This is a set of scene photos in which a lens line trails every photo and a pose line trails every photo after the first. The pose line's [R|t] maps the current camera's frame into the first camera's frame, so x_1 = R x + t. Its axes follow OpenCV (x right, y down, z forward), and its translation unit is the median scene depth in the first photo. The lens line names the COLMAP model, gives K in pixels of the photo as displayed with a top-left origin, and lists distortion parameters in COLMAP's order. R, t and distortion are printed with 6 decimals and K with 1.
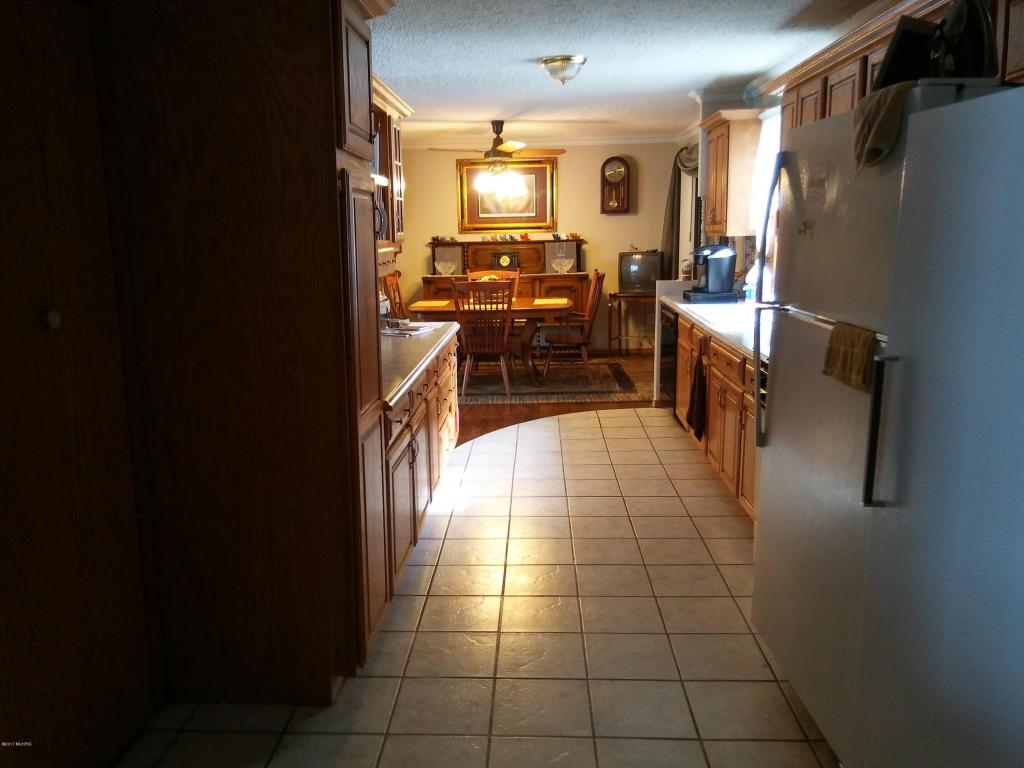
lens RADIAL K [[813.3, 0, 510.0], [0, 813.3, 387.9], [0, 0, 1]] dist [0.041502, -0.049441]
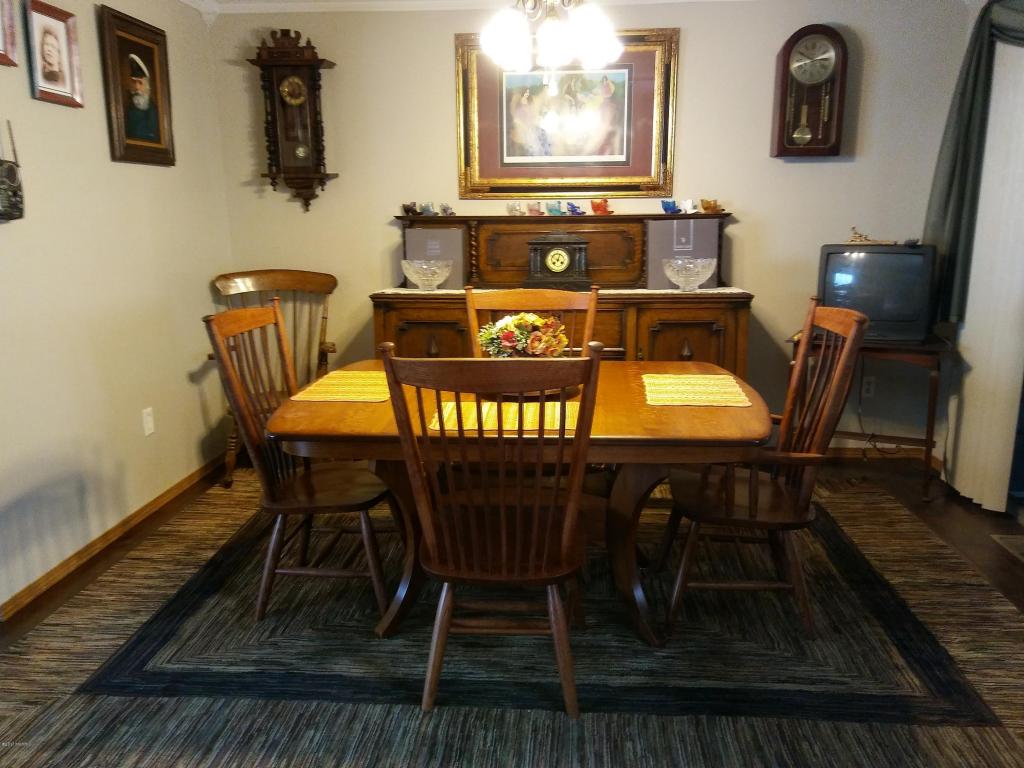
lens RADIAL K [[813.3, 0, 505.3], [0, 813.3, 386.8], [0, 0, 1]] dist [0.041502, -0.049441]
pose [[0.998792, 0.022057, -0.043915, -0.013751], [-0.020668, 0.999280, 0.031825, -0.097955], [0.044586, -0.030879, 0.998528, 0.536850]]
